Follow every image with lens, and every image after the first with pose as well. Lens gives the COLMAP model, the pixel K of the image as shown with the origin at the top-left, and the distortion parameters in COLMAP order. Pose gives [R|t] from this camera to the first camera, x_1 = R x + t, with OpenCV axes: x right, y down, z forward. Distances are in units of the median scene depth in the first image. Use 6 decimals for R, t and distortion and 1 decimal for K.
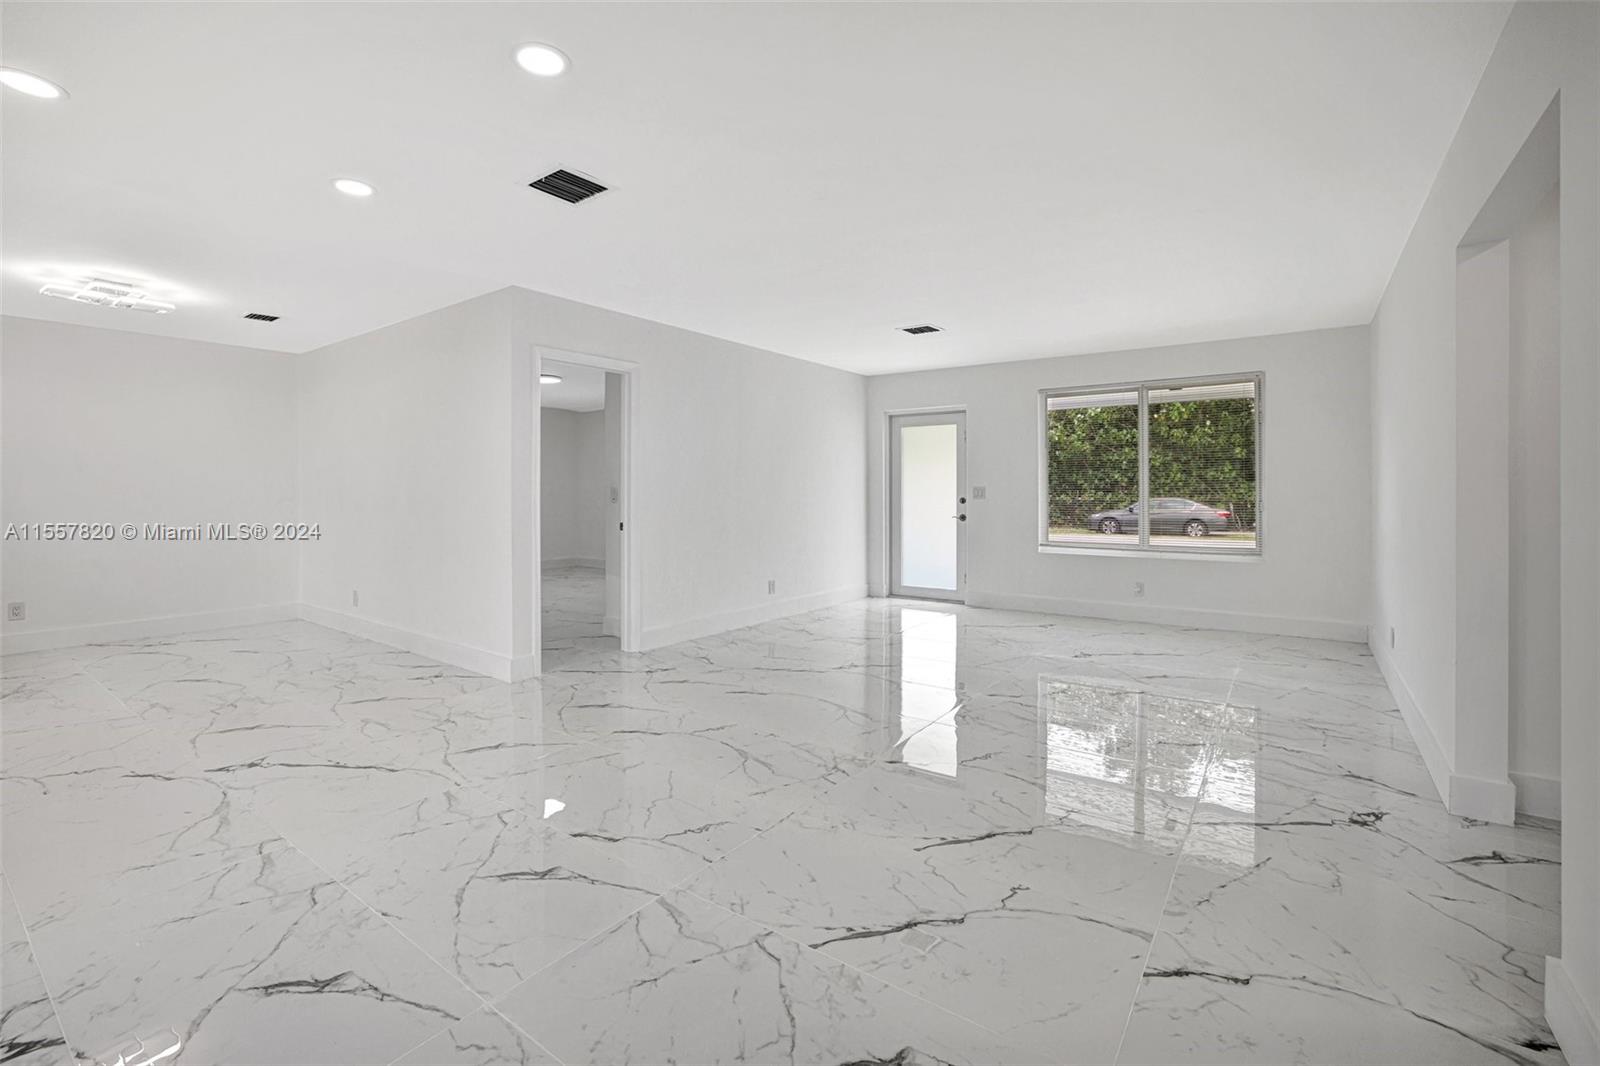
lens RADIAL K [[714.7, 0, 785.4], [0, 714.7, 485.3], [0, 0, 1]] dist [-0.027625, 0.021146]
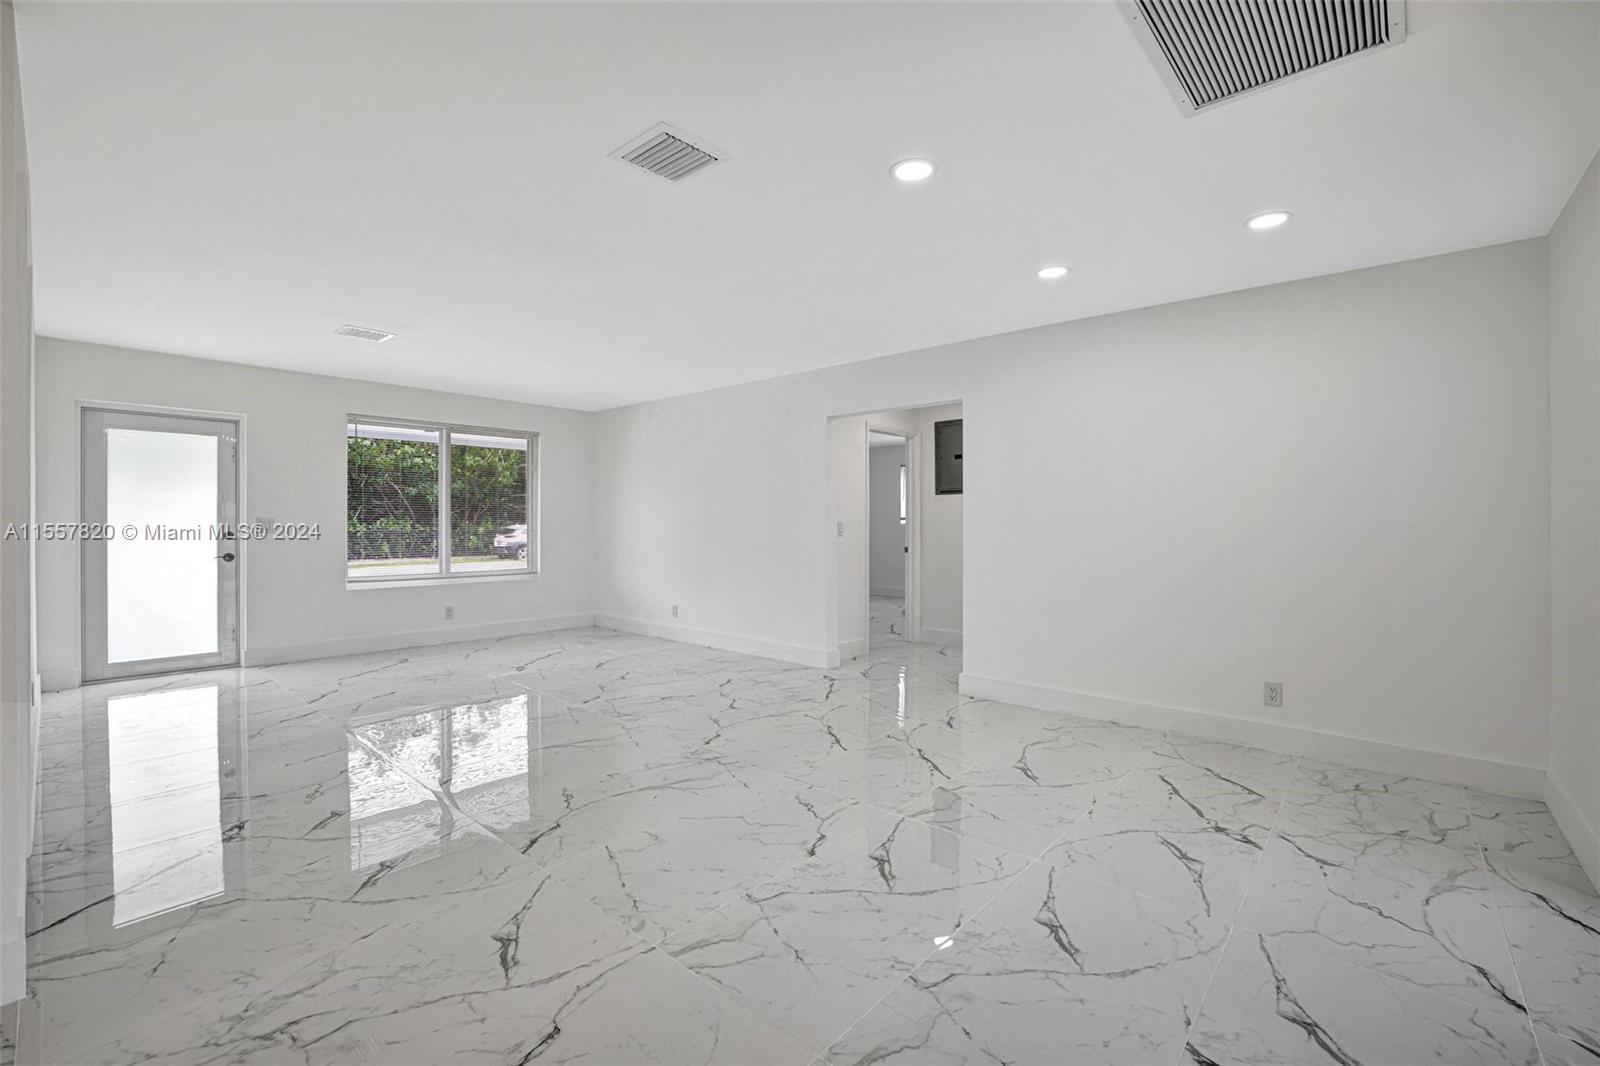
lens RADIAL K [[697.1, 0, 792.6], [0, 697.1, 534.2], [0, 0, 1]] dist [-0.027150, 0.000250]
pose [[0.083626, -0.014428, 0.996393, -0.478080], [-0.008770, 0.999846, 0.015215, 0.003580], [-0.996459, -0.010011, 0.083486, 0.349260]]
